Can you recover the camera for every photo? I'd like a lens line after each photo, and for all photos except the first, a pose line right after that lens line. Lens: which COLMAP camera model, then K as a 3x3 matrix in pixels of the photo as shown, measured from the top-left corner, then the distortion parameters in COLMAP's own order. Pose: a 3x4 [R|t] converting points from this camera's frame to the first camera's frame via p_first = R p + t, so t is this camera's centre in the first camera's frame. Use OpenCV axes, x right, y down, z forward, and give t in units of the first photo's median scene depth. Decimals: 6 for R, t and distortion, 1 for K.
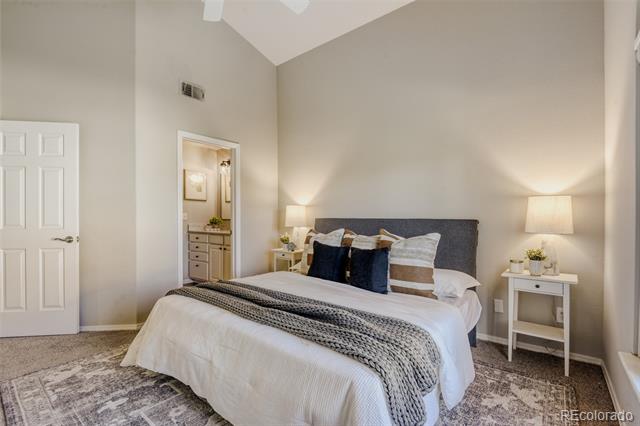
lens RADIAL K [[298.2, 0, 323.2], [0, 298.2, 216.5], [0, 0, 1]] dist [0.016754, -0.015947]
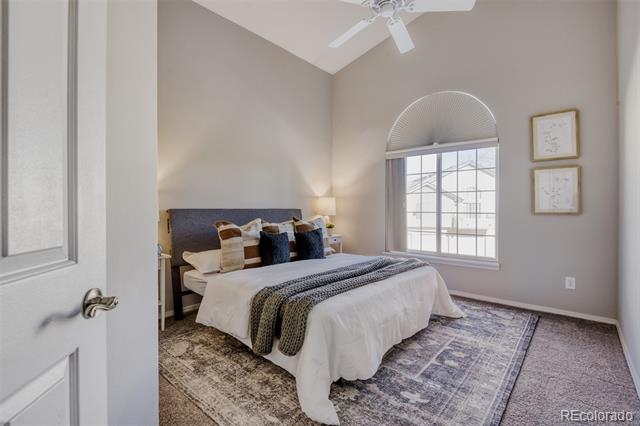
lens RADIAL K [[298.2, 0, 318.6], [0, 298.2, 208.1], [0, 0, 1]] dist [0.016754, -0.015947]
pose [[0.037073, 0.001441, 0.999312, -1.579151], [-0.004584, 0.999989, -0.001272, 0.008278], [-0.999302, -0.004534, 0.037079, 1.187164]]
